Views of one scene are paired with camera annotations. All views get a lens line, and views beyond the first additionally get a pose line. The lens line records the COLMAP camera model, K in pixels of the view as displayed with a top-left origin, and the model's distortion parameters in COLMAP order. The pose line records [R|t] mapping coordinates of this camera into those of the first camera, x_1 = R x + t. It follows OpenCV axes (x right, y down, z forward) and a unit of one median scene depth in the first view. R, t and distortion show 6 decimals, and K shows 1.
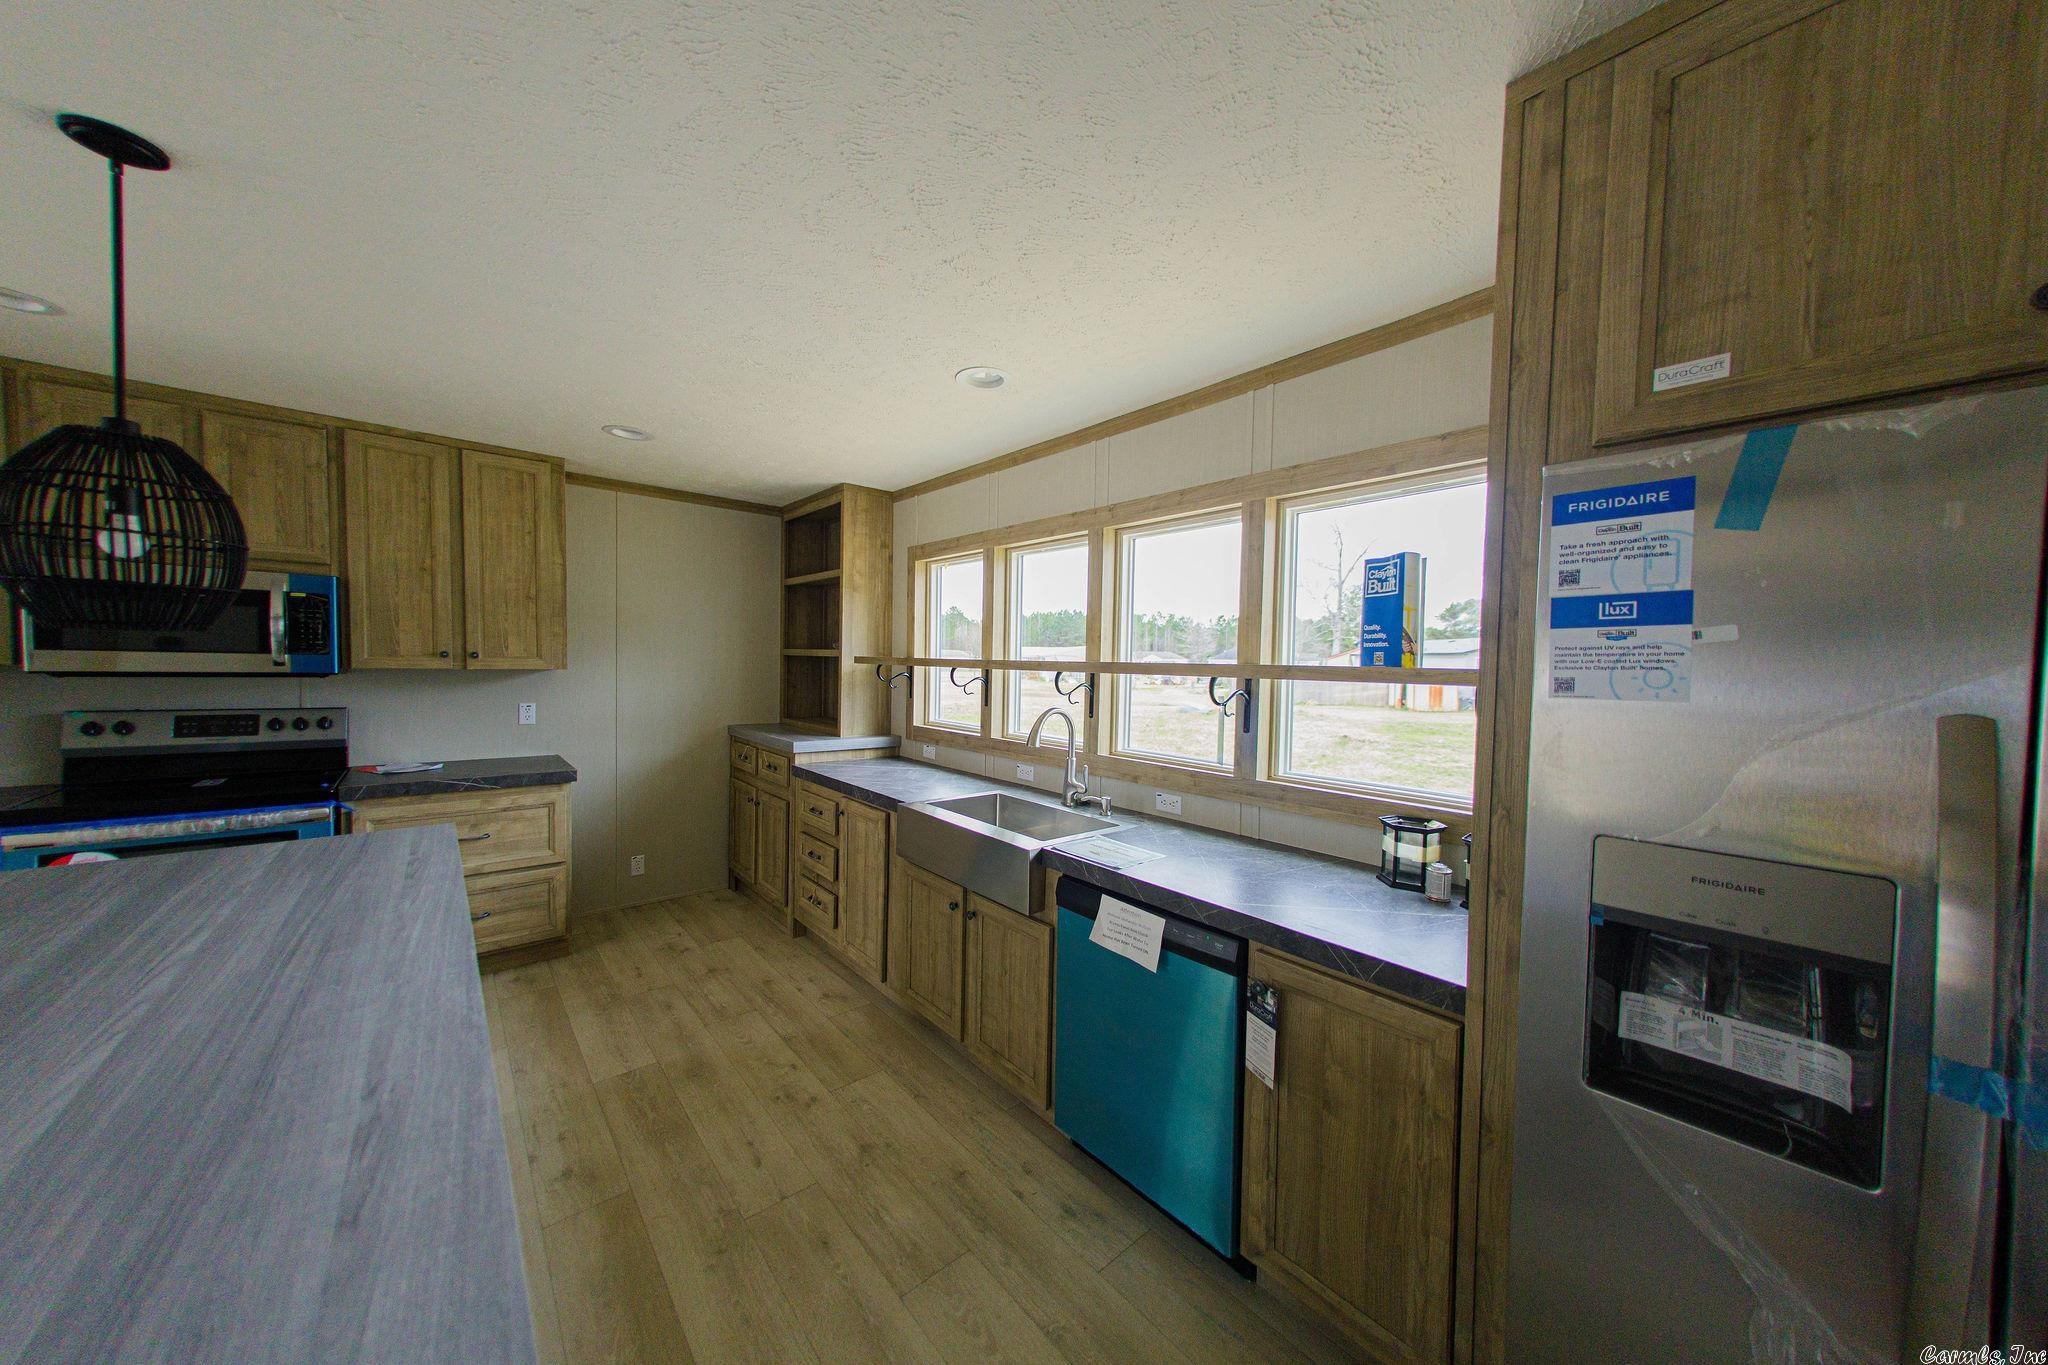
lens RADIAL K [[707.4, 0, 1035.8], [0, 707.4, 688.0], [0, 0, 1]] dist [0.015083, -0.000148]
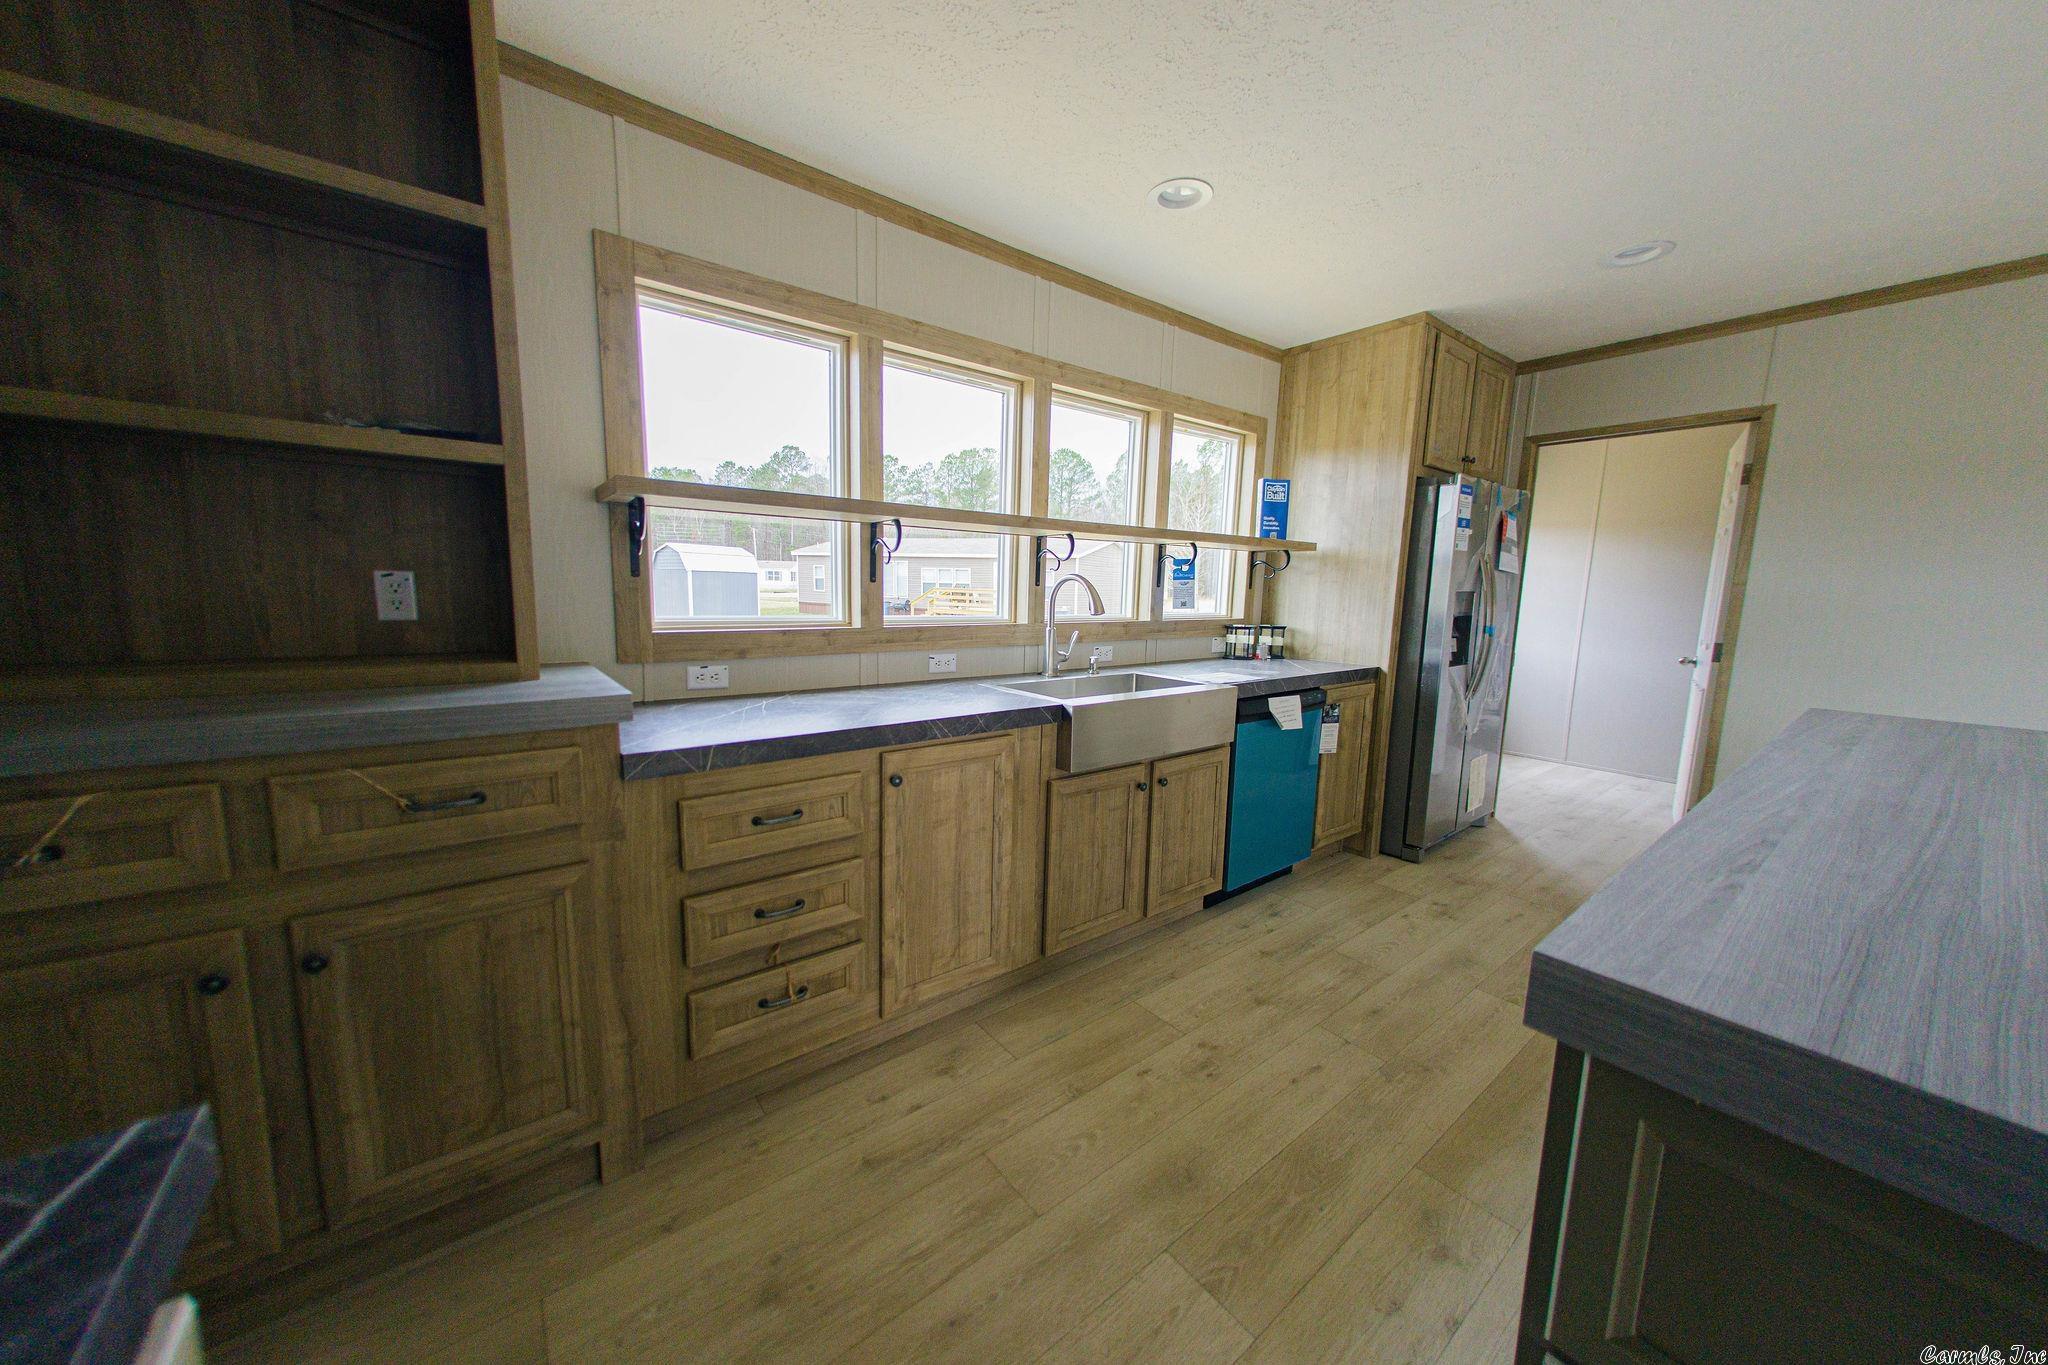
lens RADIAL K [[707.4, 0, 1035.8], [0, 707.4, 688.0], [0, 0, 1]] dist [0.015083, -0.000148]
pose [[0.029815, -0.168558, 0.985241, -0.906684], [0.019258, 0.985593, 0.168035, 0.017506], [-0.999370, 0.013964, 0.032631, 0.985804]]
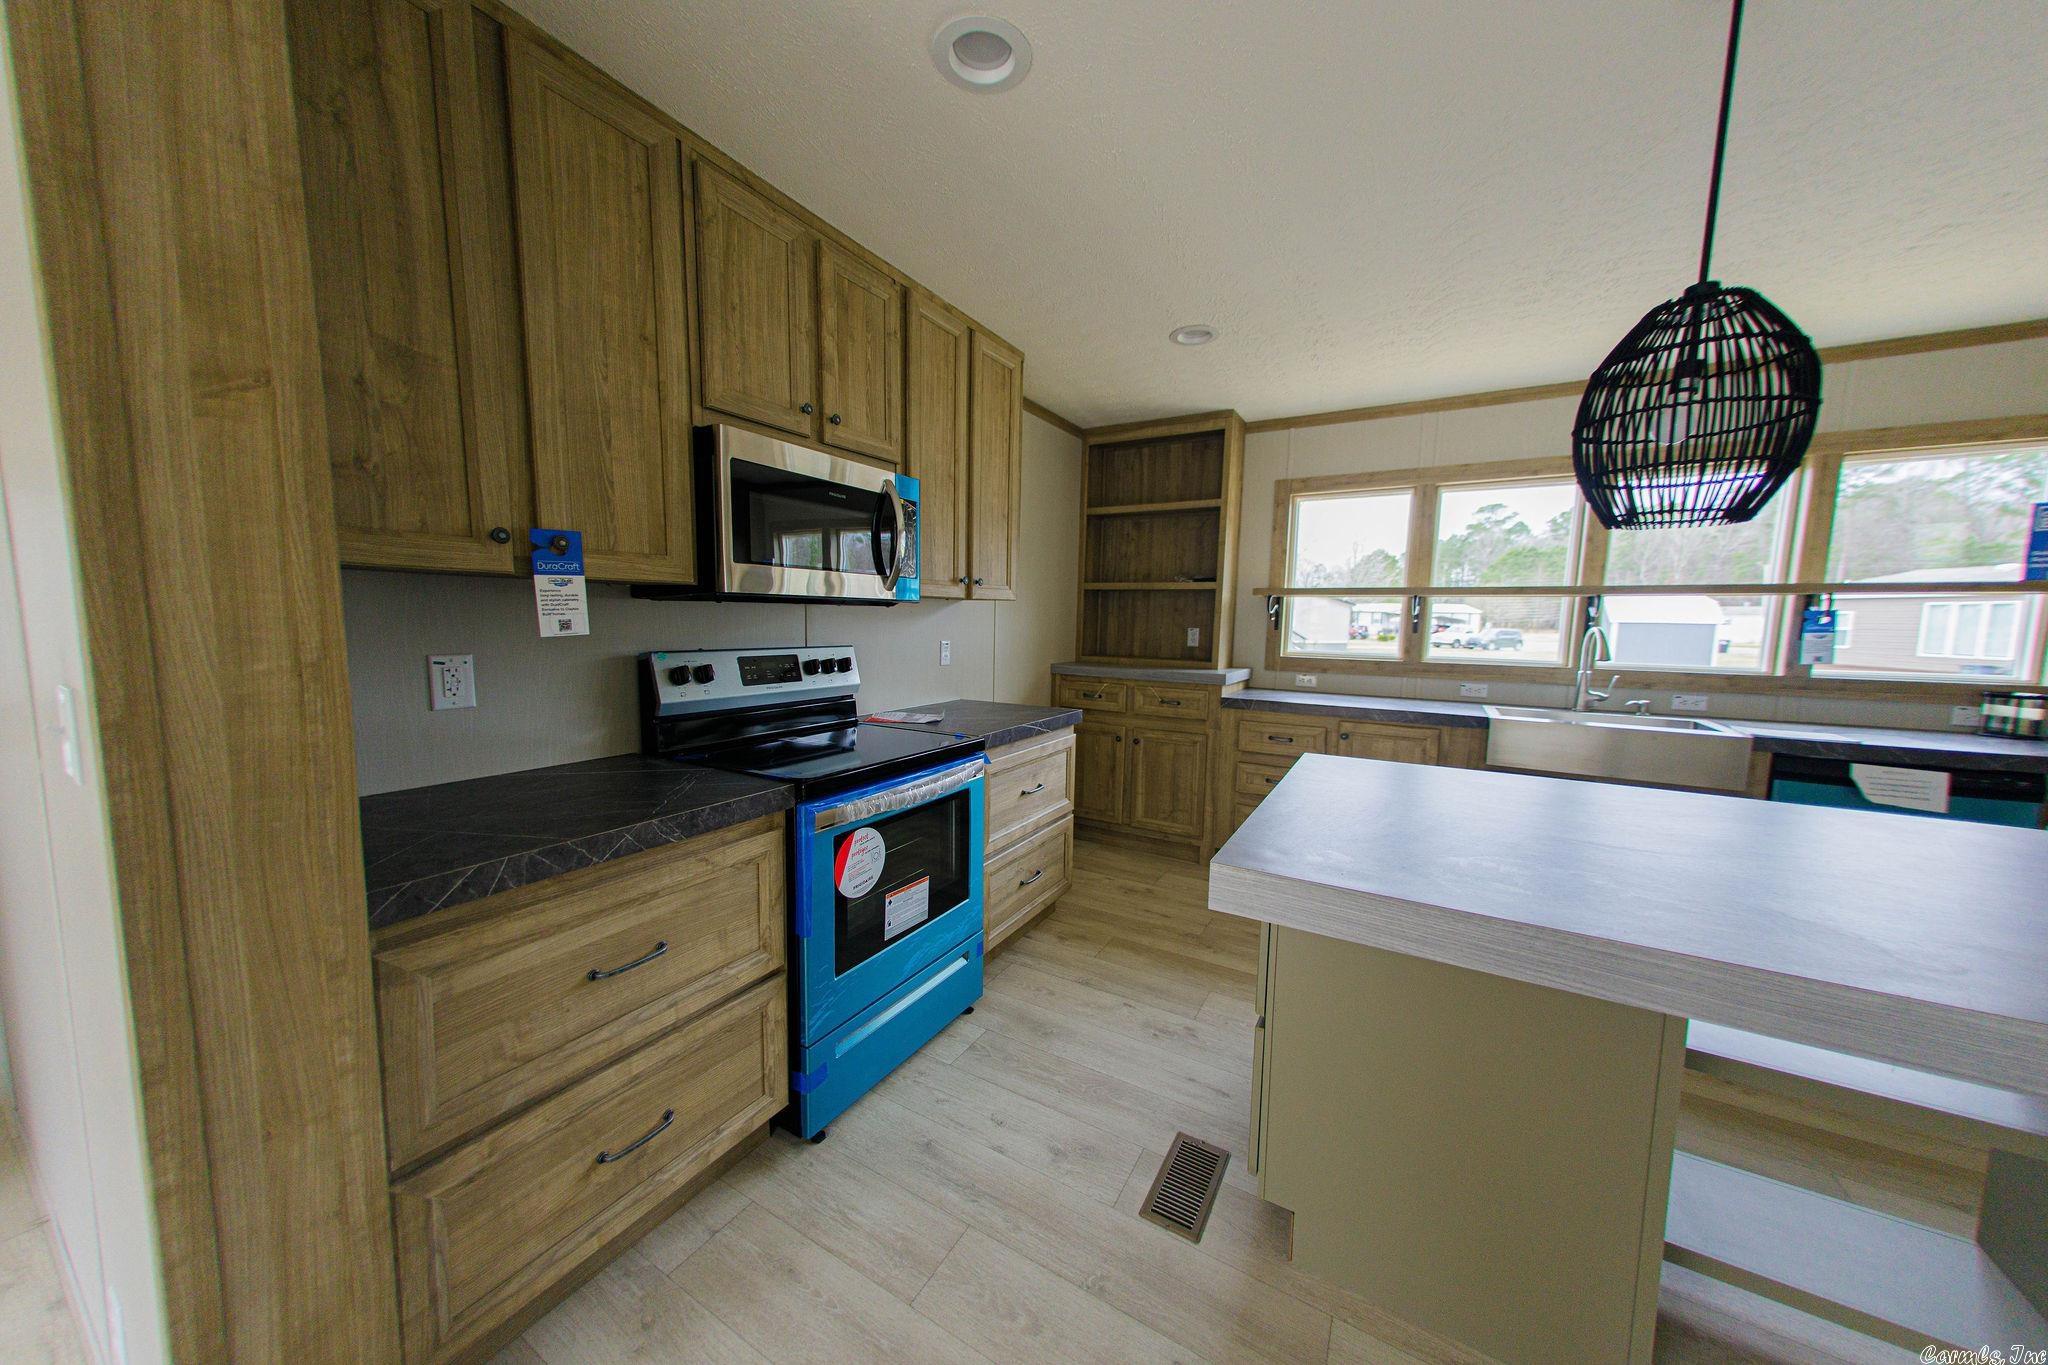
lens RADIAL K [[707.4, 0, 1035.8], [0, 707.4, 688.0], [0, 0, 1]] dist [0.015083, -0.000148]
pose [[0.940604, -0.043212, 0.336745, -1.183553], [0.019521, 0.997109, 0.073428, 0.022670], [-0.338945, -0.062493, 0.938728, 0.200609]]
